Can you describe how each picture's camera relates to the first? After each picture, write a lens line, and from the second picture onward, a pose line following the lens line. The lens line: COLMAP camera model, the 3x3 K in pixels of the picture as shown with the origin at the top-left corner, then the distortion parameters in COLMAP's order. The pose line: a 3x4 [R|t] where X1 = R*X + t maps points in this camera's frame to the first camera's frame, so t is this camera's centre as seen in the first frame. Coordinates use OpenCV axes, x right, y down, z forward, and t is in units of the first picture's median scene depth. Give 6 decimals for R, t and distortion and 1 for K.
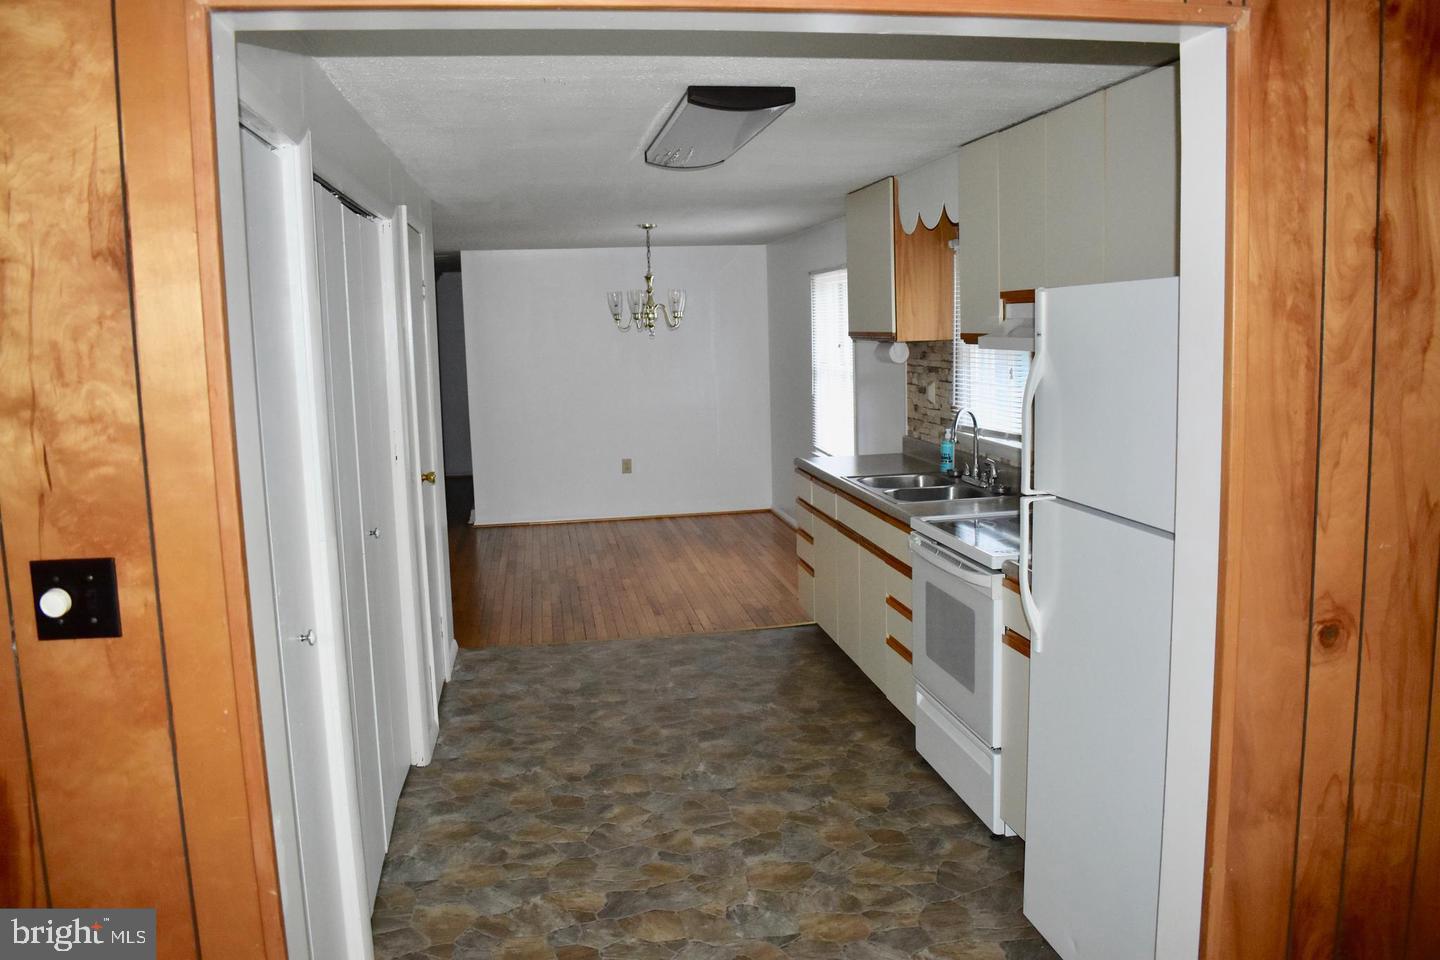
lens RADIAL K [[1147.3, 0, 714.6], [0, 1147.3, 478.5], [0, 0, 1]] dist [-0.082128, 0.015141]
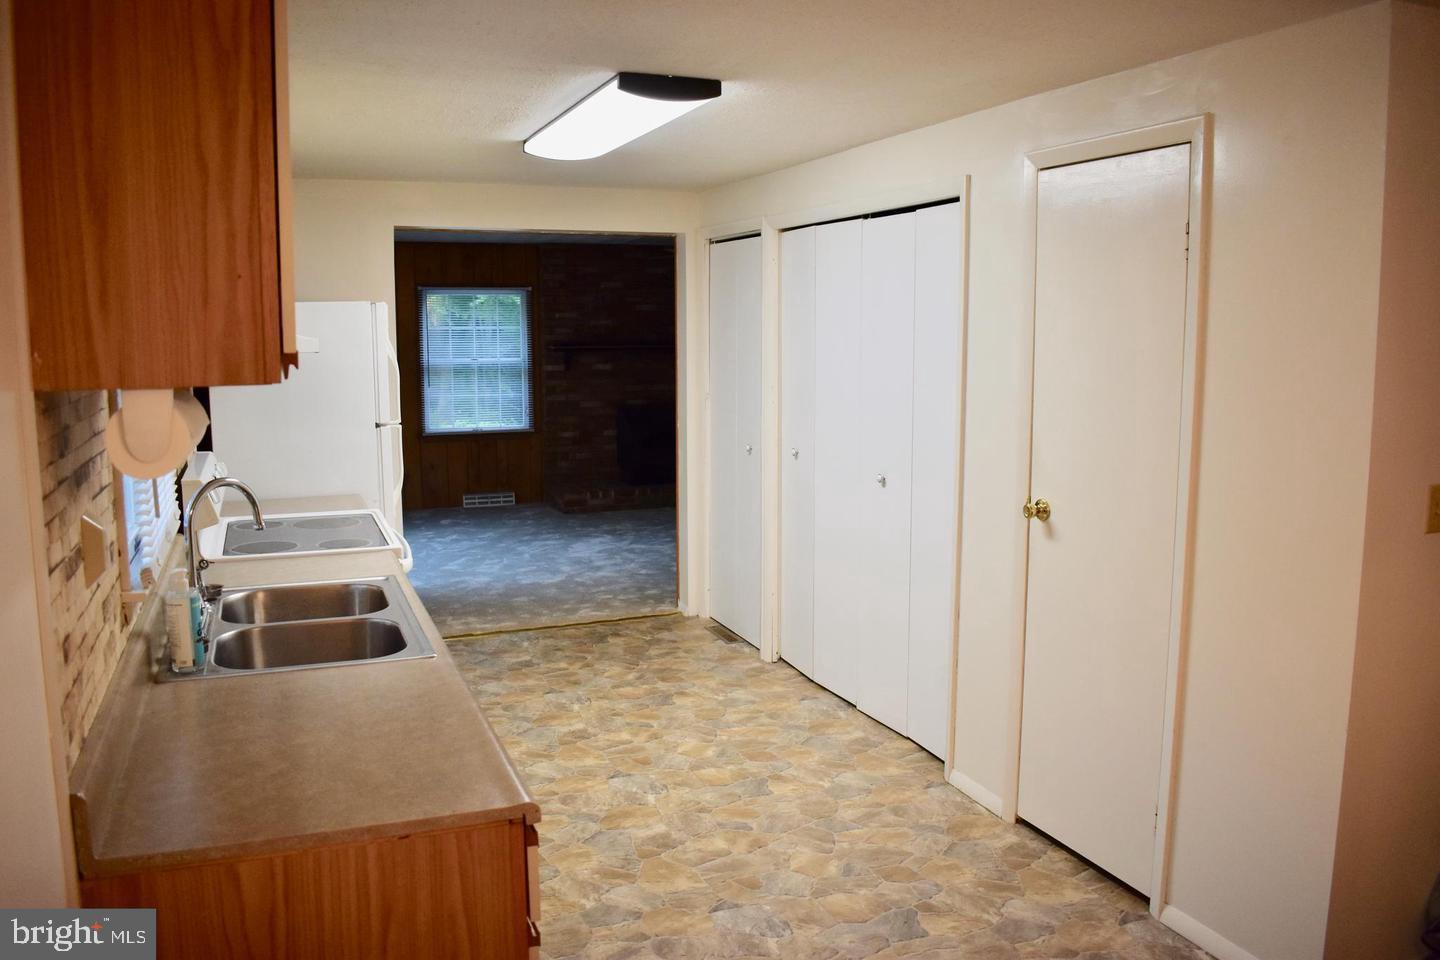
lens RADIAL K [[1147.3, 0, 718.2], [0, 1147.3, 479.1], [0, 0, 1]] dist [-0.082128, 0.015141]
pose [[-0.974897, 0.058896, -0.214726, 0.082065], [-0.000691, 0.963576, 0.267435, -0.167144], [0.222655, 0.260870, -0.939346, 1.261059]]
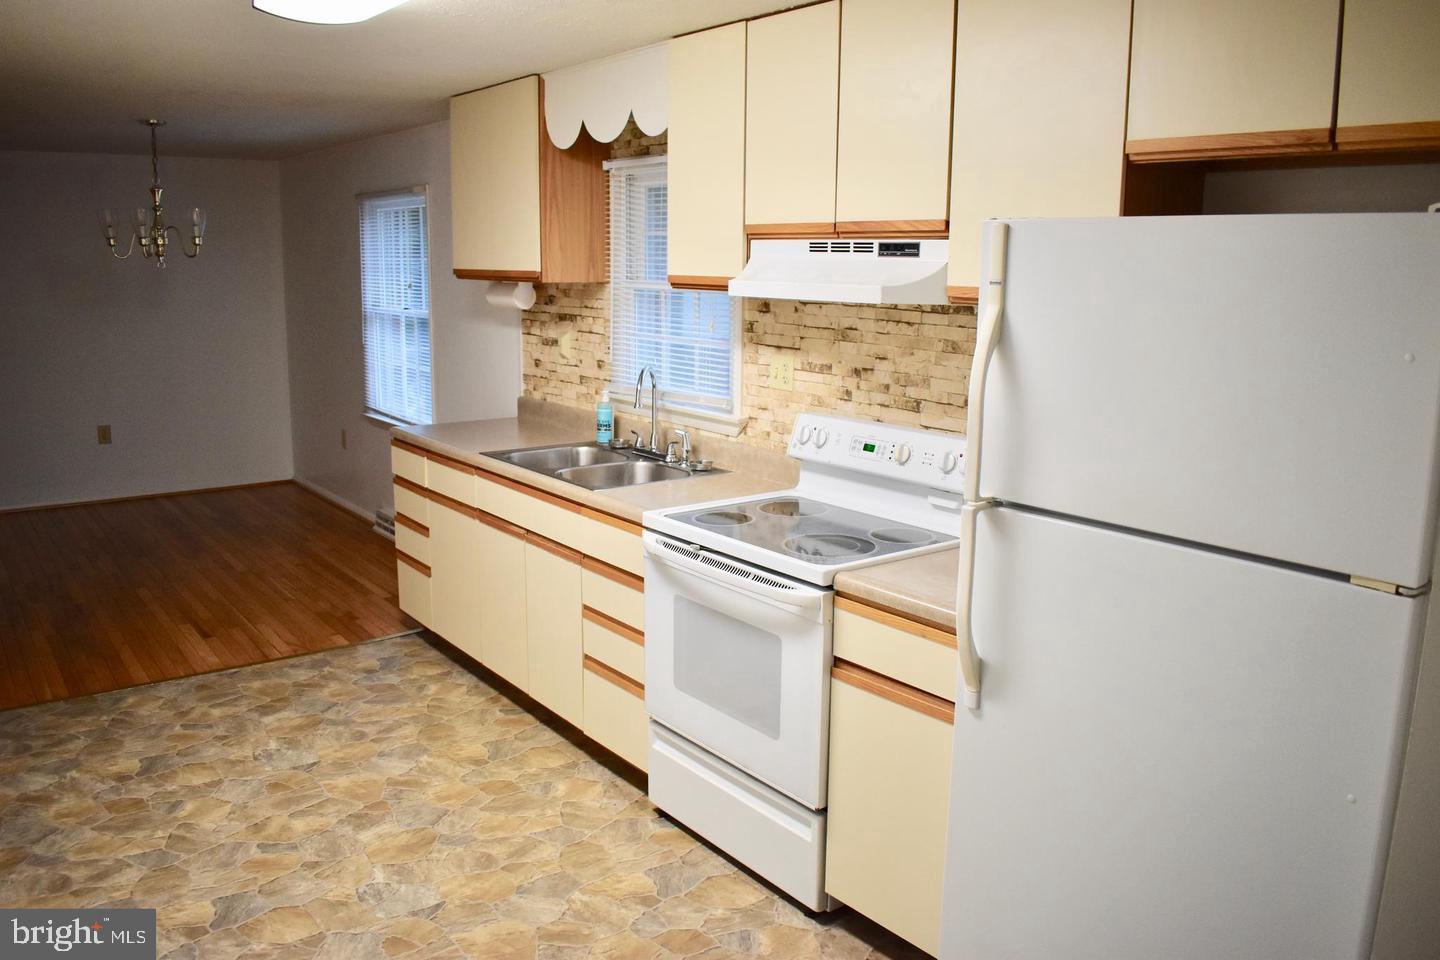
lens RADIAL K [[1147.3, 0, 719.5], [0, 1147.3, 481.2], [0, 0, 1]] dist [-0.082128, 0.015141]
pose [[0.884946, -0.050799, 0.462914, -0.120243], [0.025255, 0.997805, 0.061218, -0.003397], [-0.465008, -0.042483, 0.884287, 0.055391]]
